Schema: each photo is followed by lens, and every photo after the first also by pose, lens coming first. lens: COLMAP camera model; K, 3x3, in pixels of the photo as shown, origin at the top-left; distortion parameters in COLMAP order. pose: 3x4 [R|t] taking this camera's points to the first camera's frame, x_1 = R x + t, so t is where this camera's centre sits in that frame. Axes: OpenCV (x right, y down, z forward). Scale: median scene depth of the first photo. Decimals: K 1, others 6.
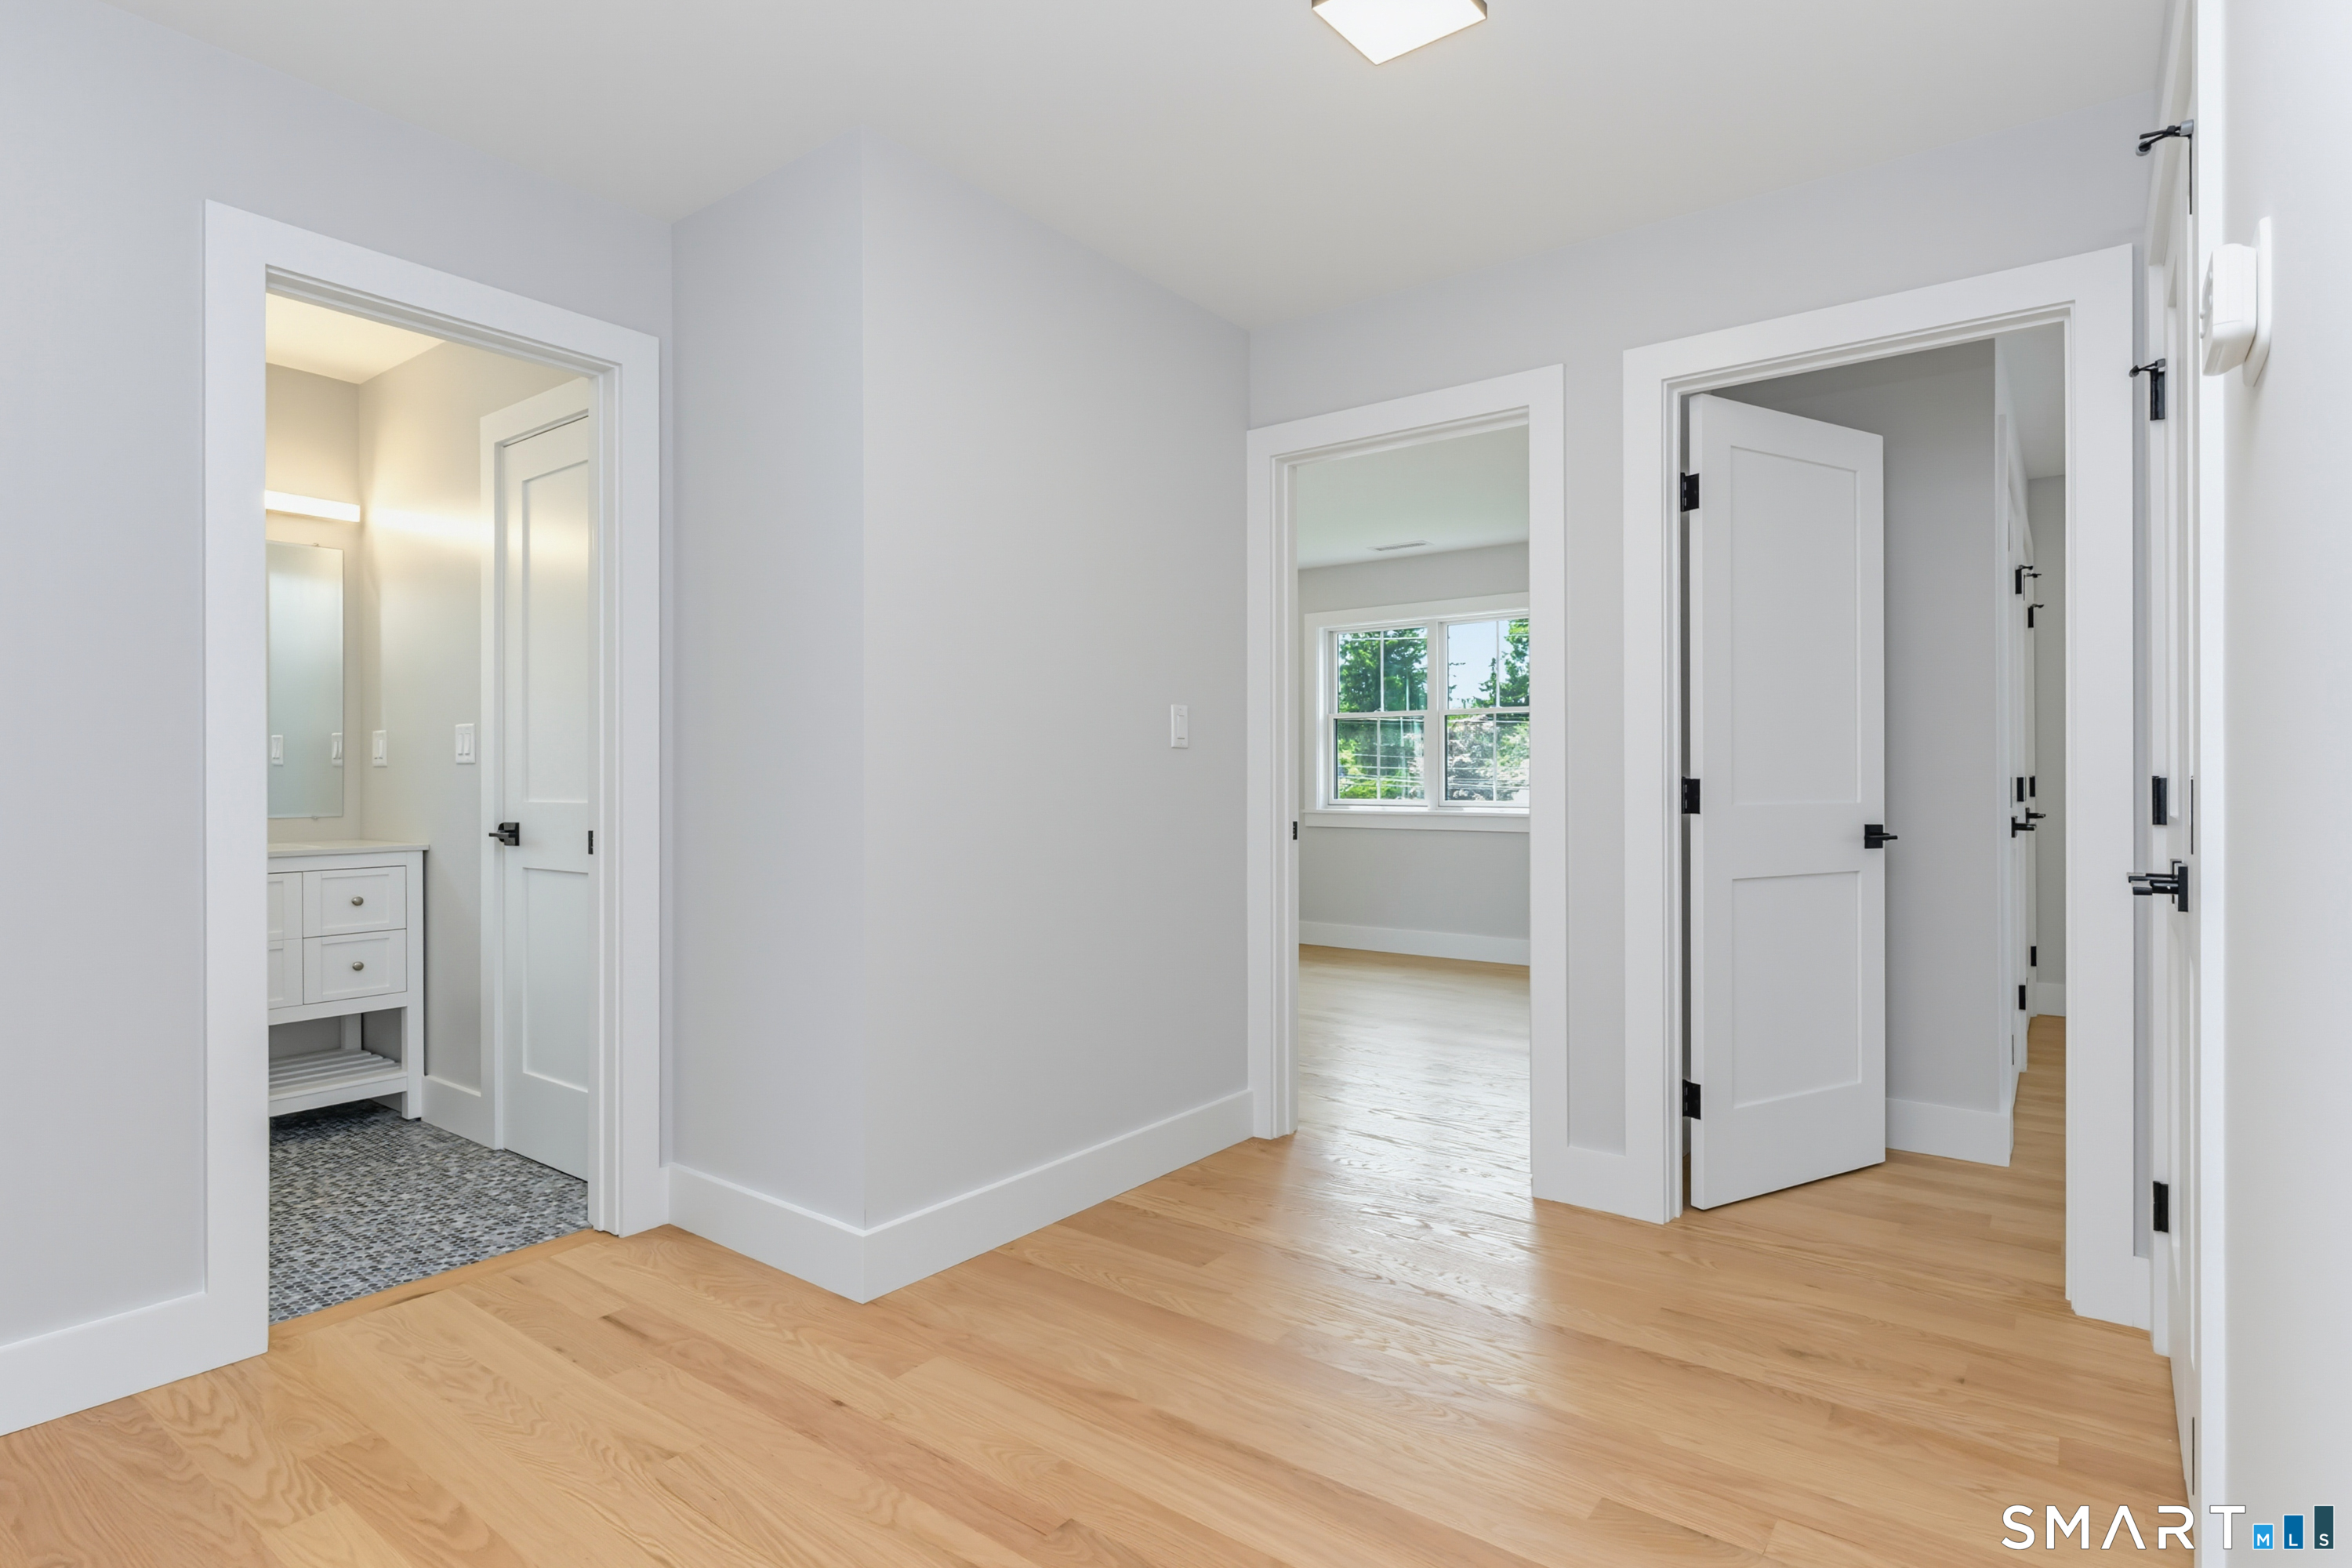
lens RADIAL K [[1176.8, 0, 1185.0], [0, 1176.8, 779.6], [0, 0, 1]] dist [-0.001240, 0.023880]
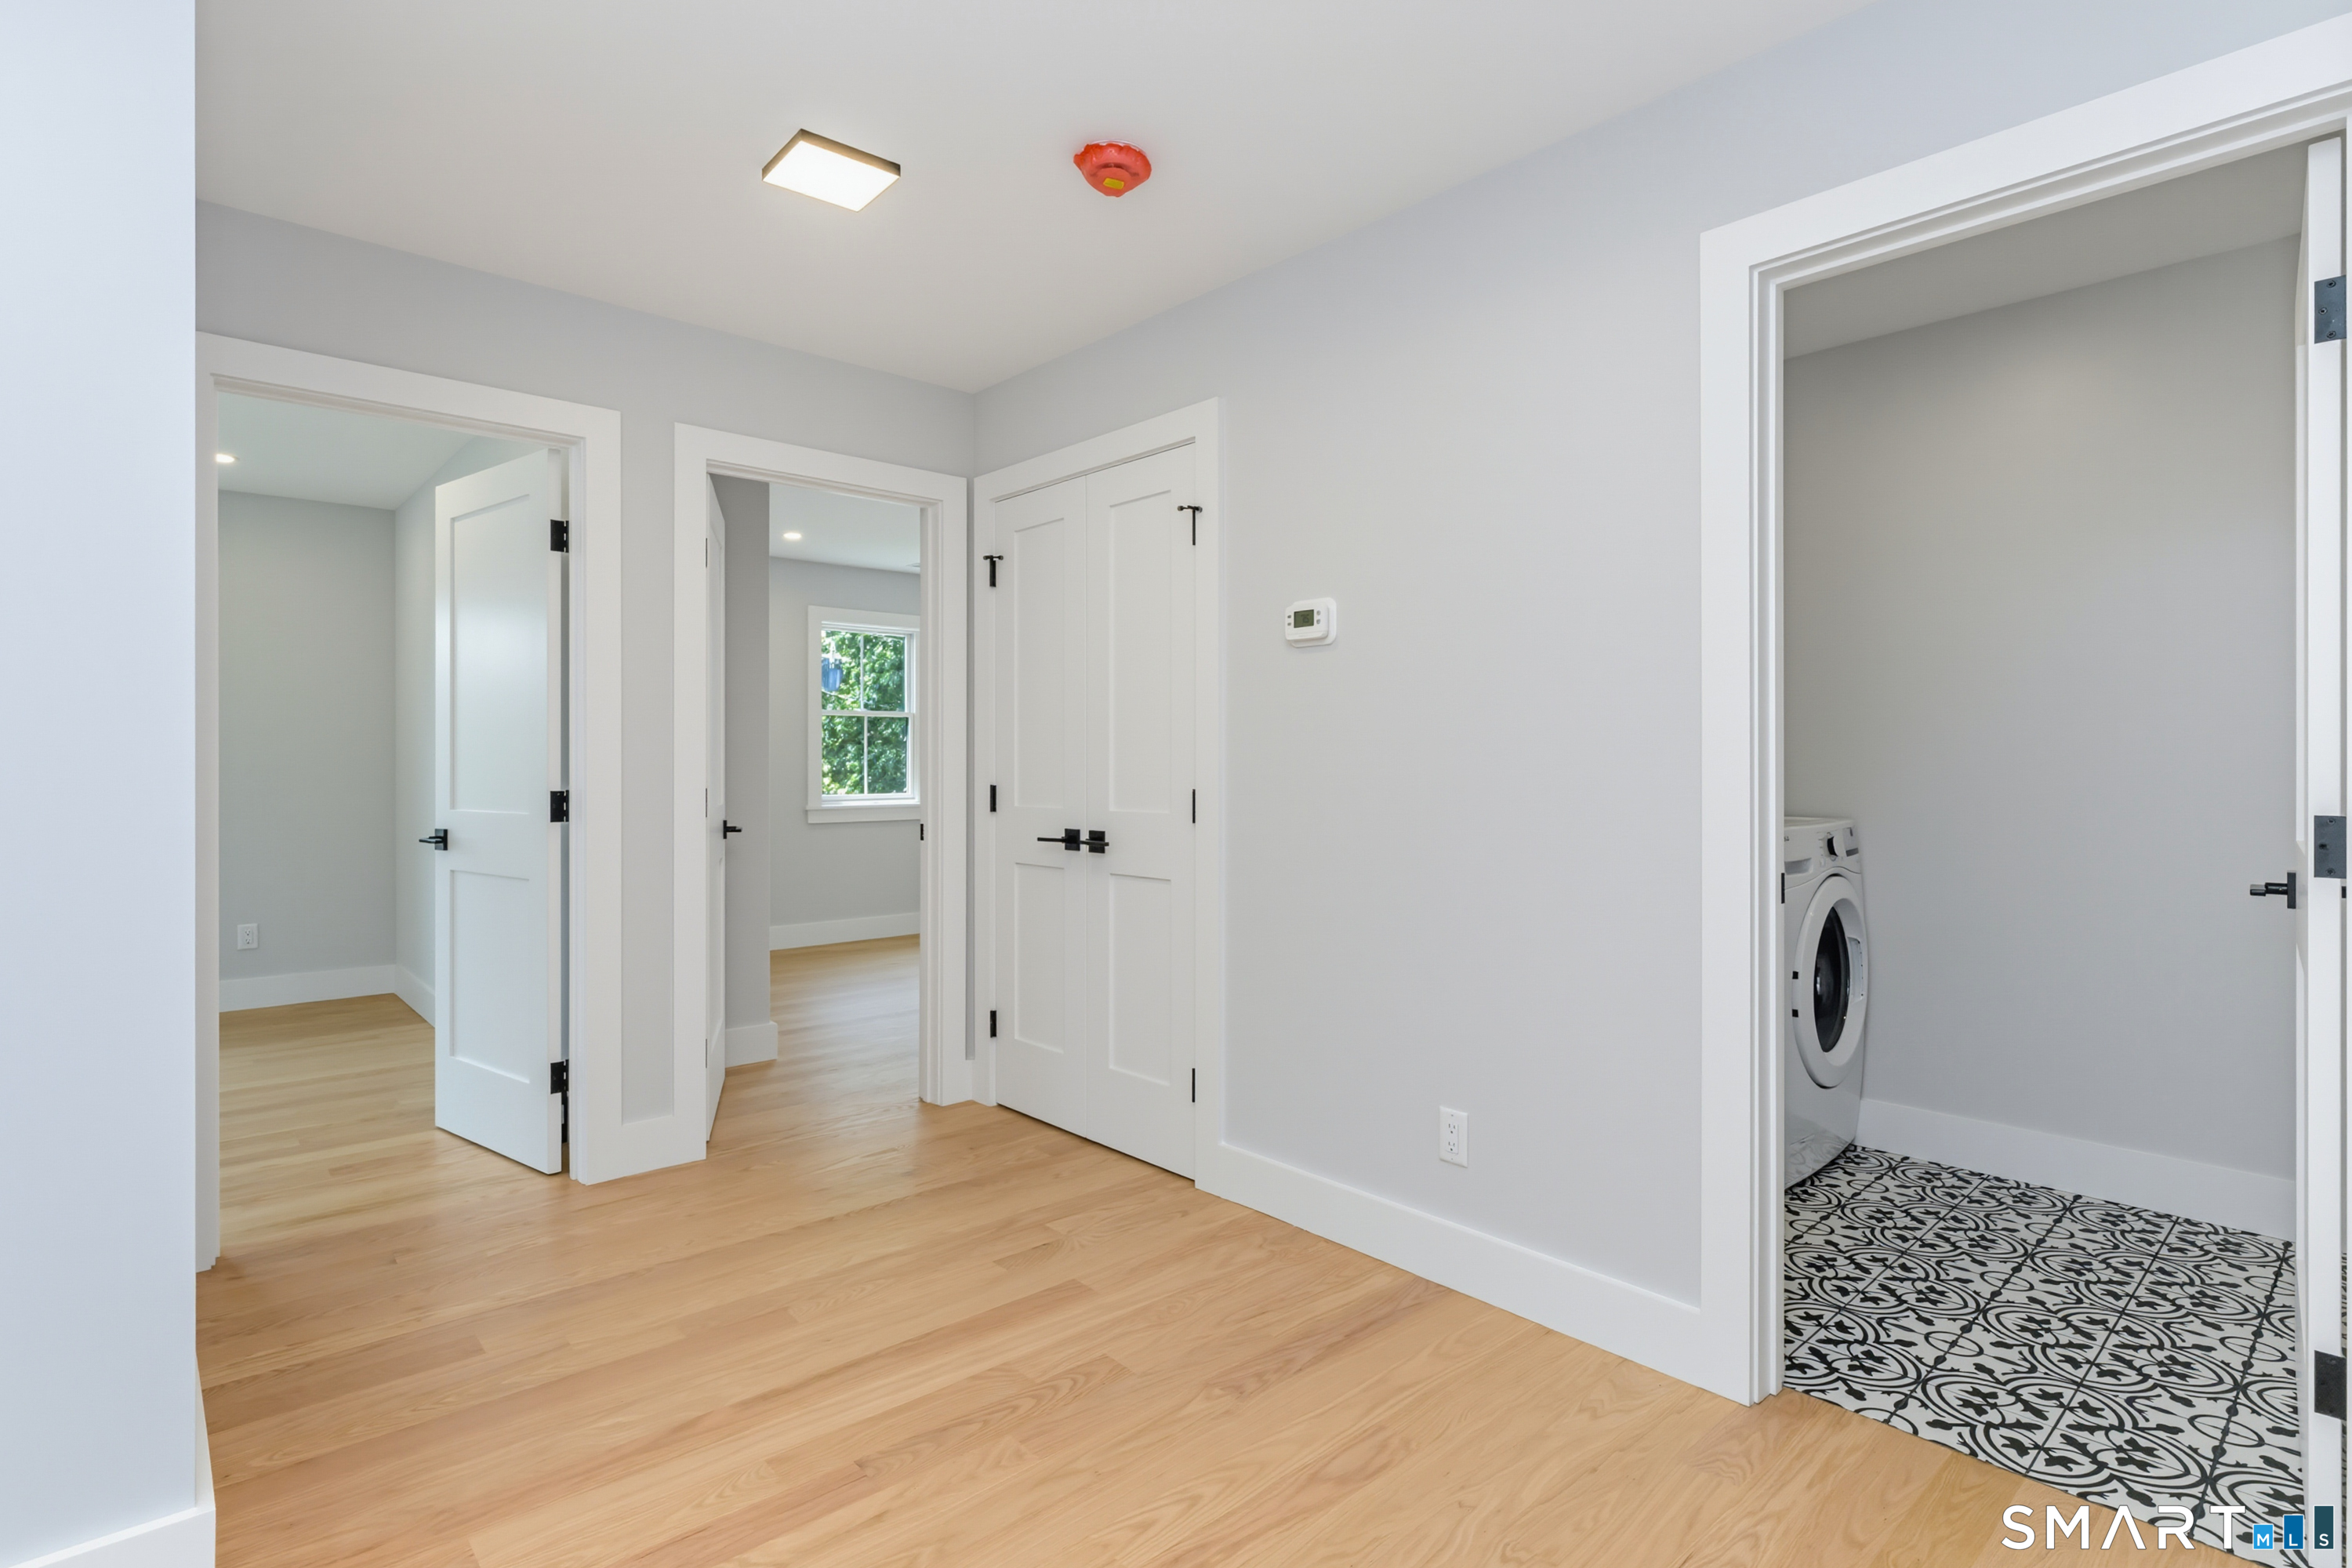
lens RADIAL K [[1176.8, 0, 1185.0], [0, 1176.8, 779.6], [0, 0, 1]] dist [-0.001240, 0.023880]
pose [[0.200684, -0.006842, 0.979632, -0.977101], [-0.000294, 0.999975, 0.007044, -0.028827], [-0.979656, -0.001701, 0.200677, 0.400103]]
